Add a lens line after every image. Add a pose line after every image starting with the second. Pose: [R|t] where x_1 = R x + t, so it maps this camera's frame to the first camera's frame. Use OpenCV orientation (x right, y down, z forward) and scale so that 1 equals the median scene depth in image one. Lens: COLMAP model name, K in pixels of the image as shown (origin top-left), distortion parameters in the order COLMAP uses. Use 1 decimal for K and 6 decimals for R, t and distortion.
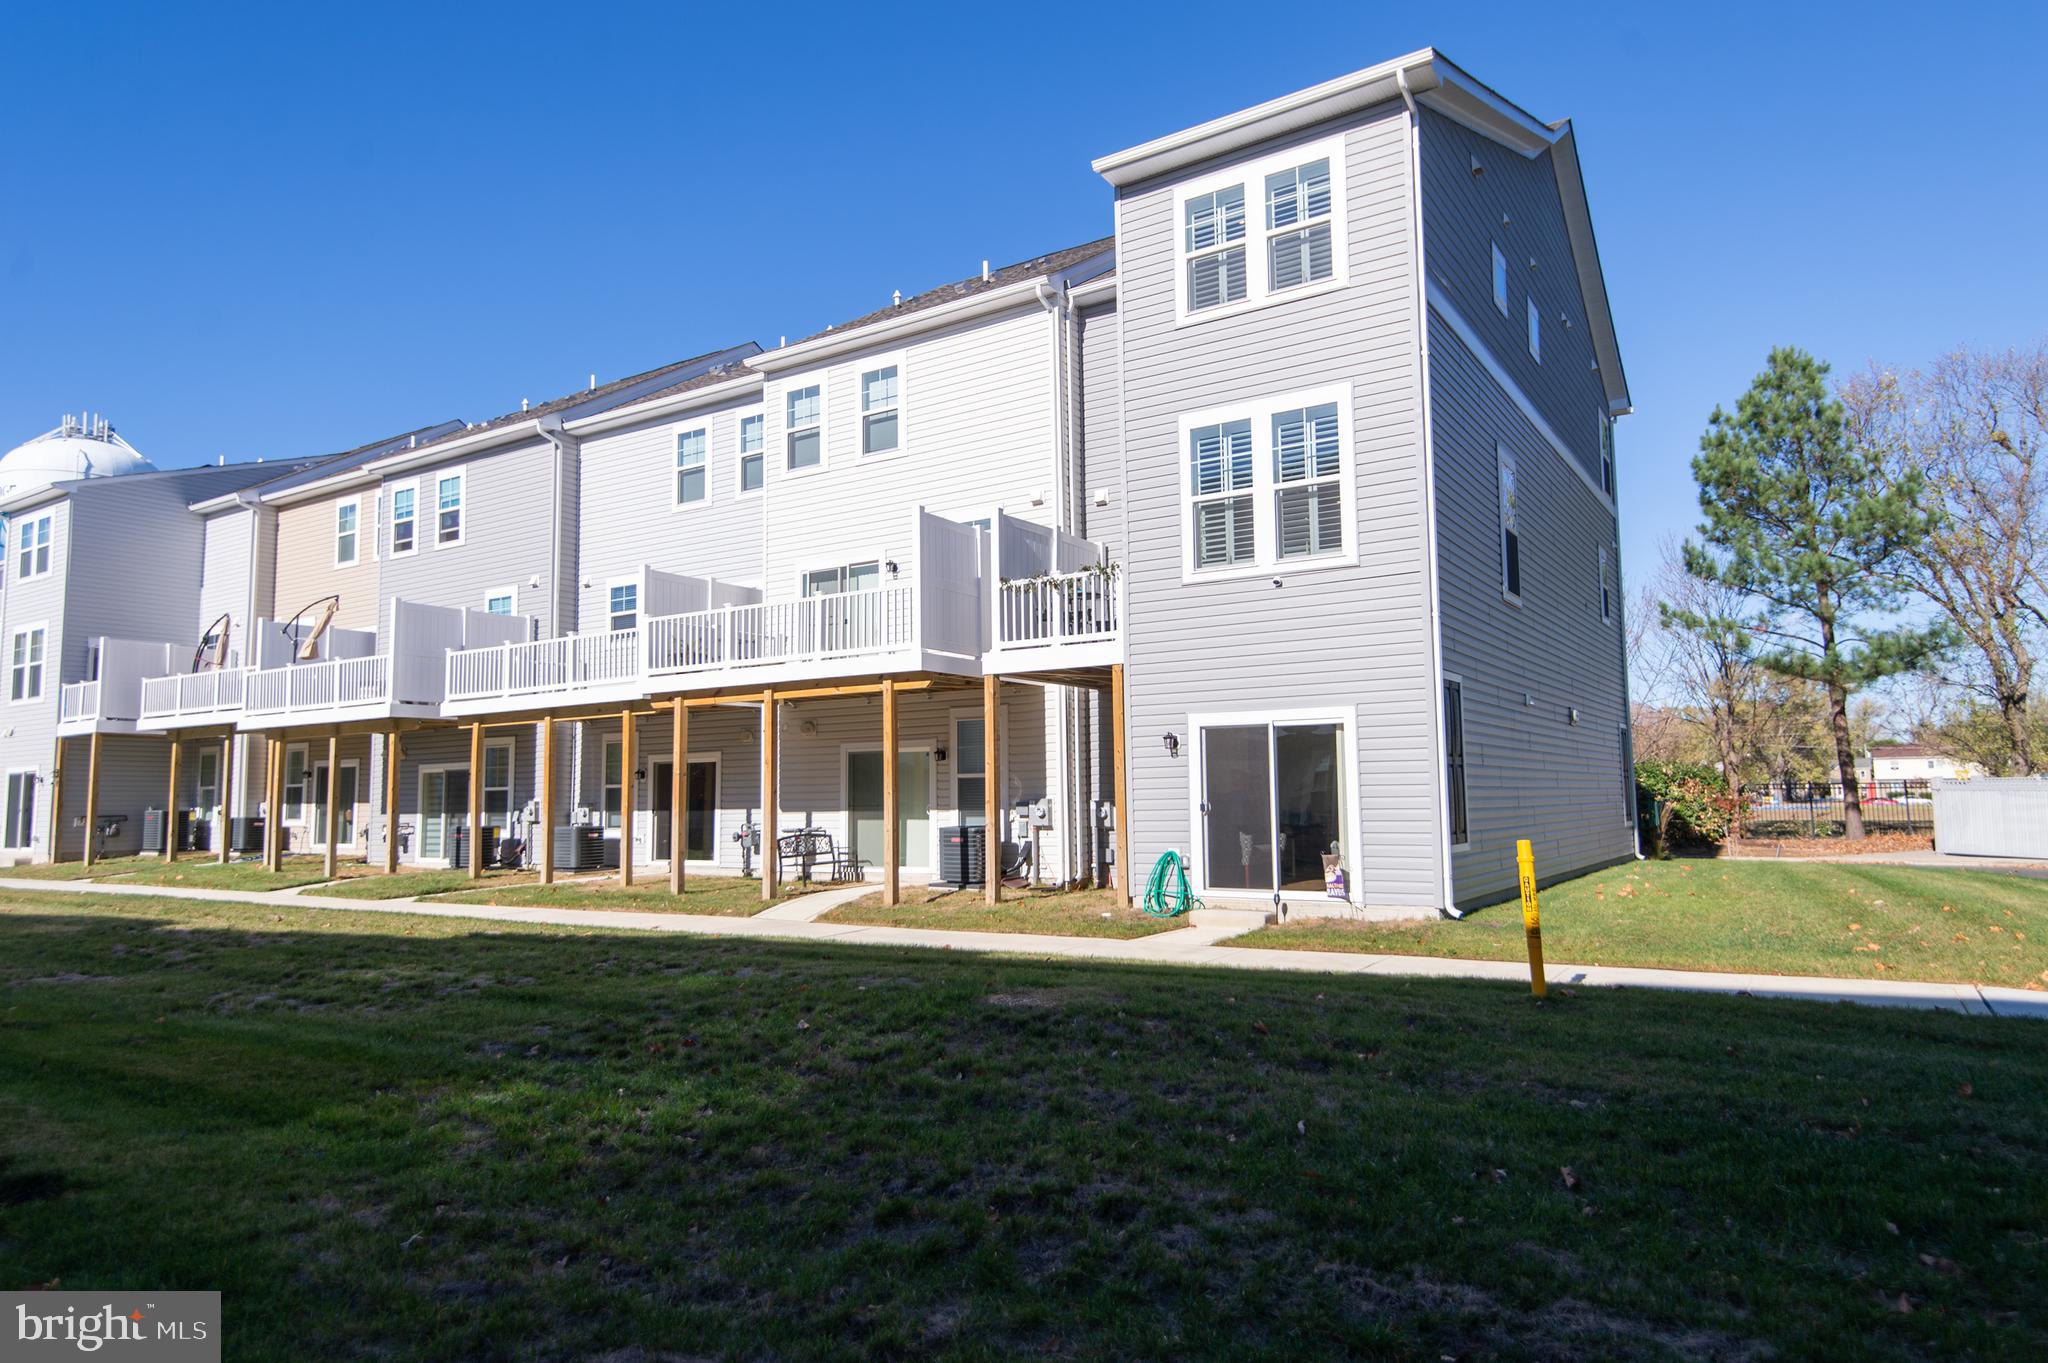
lens RADIAL K [[1222.5, 0, 1031.9], [0, 1222.5, 693.7], [0, 0, 1]] dist [0.067597, 0.000698]
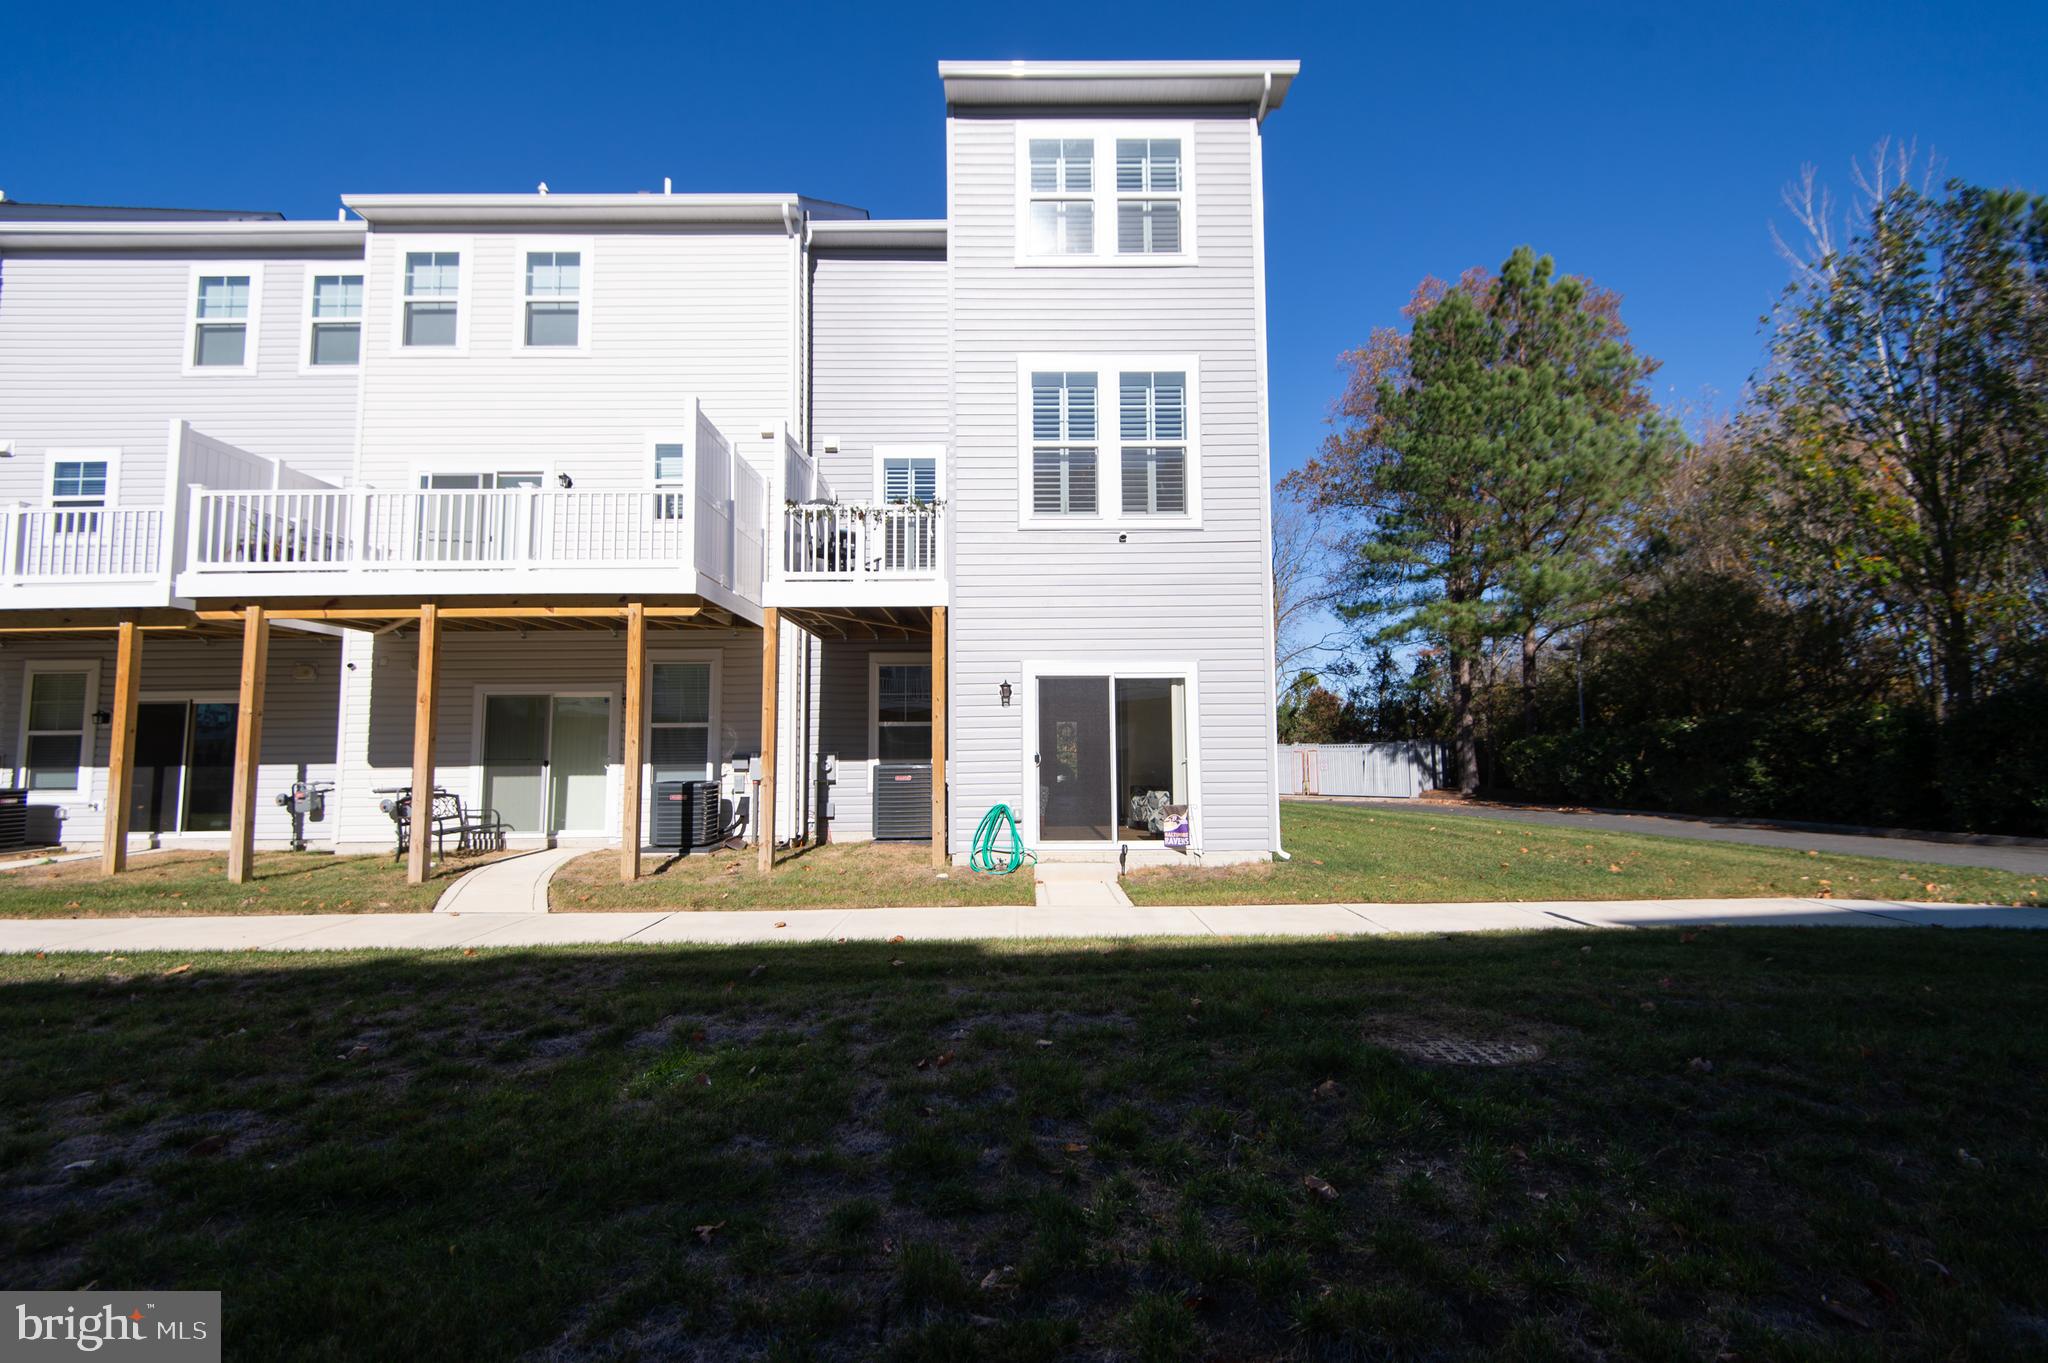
lens RADIAL K [[904.5, 0, 1024.0], [0, 904.5, 681.5], [0, 0, 1]] dist [0.035111, -0.019180]
pose [[0.839656, 0.049369, 0.540870, -0.196465], [-0.048852, 0.998689, -0.015319, 0.032761], [-0.540917, -0.013560, 0.840966, 0.305385]]
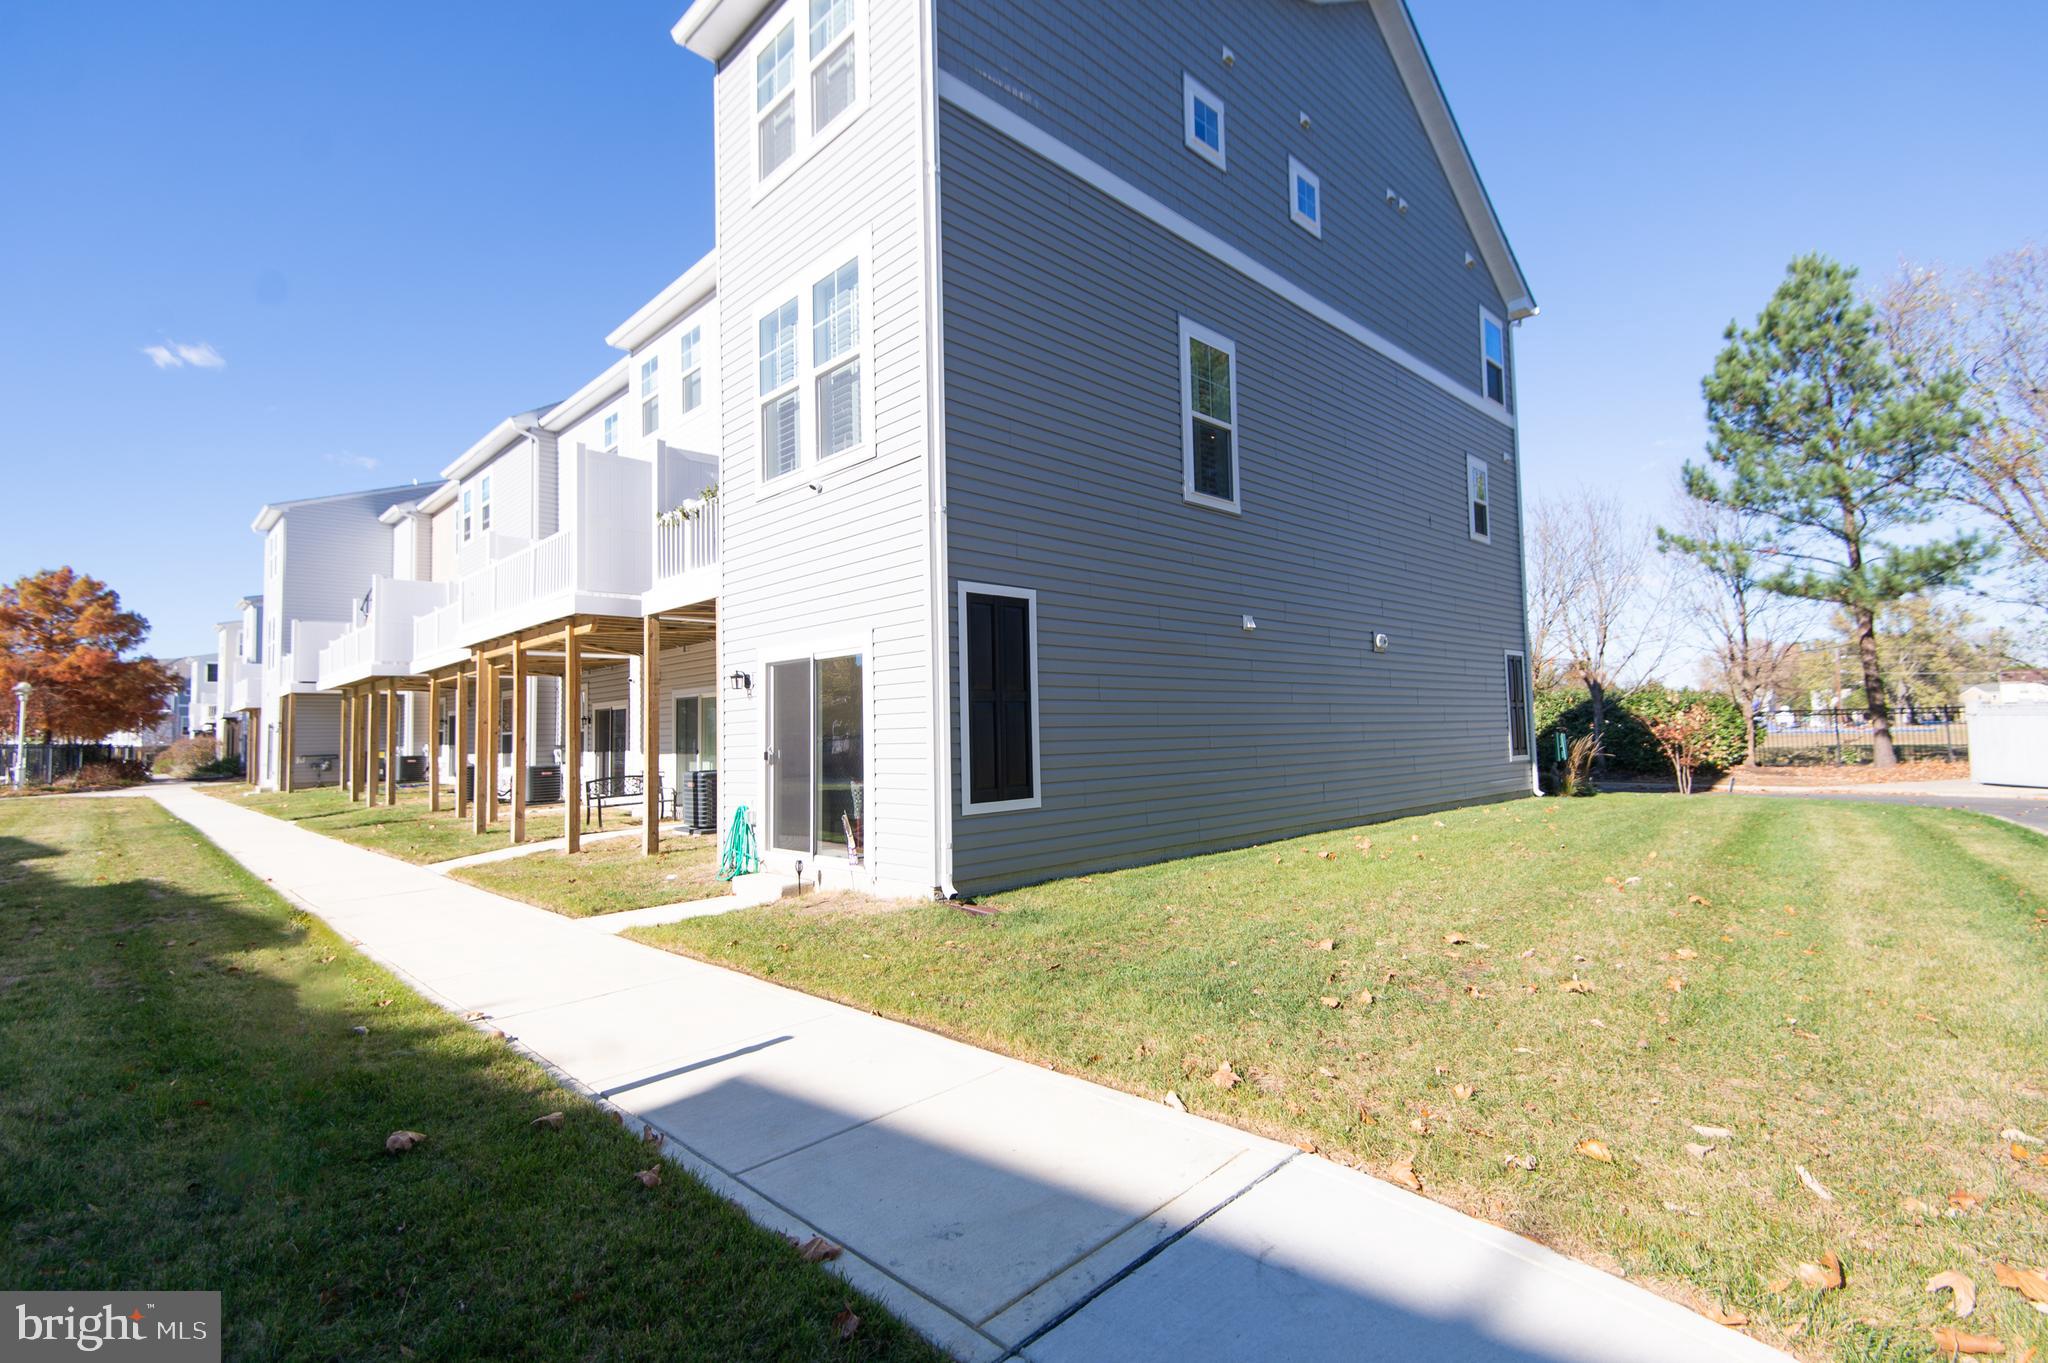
lens RADIAL K [[957.7, 0, 1020.7], [0, 957.7, 691.9], [0, 0, 1]] dist [-0.003946, -0.000665]
pose [[0.973491, -0.019143, -0.227923, 0.355284], [0.029265, 0.998726, 0.041116, 0.018759], [0.226845, -0.046696, 0.972811, 0.291395]]
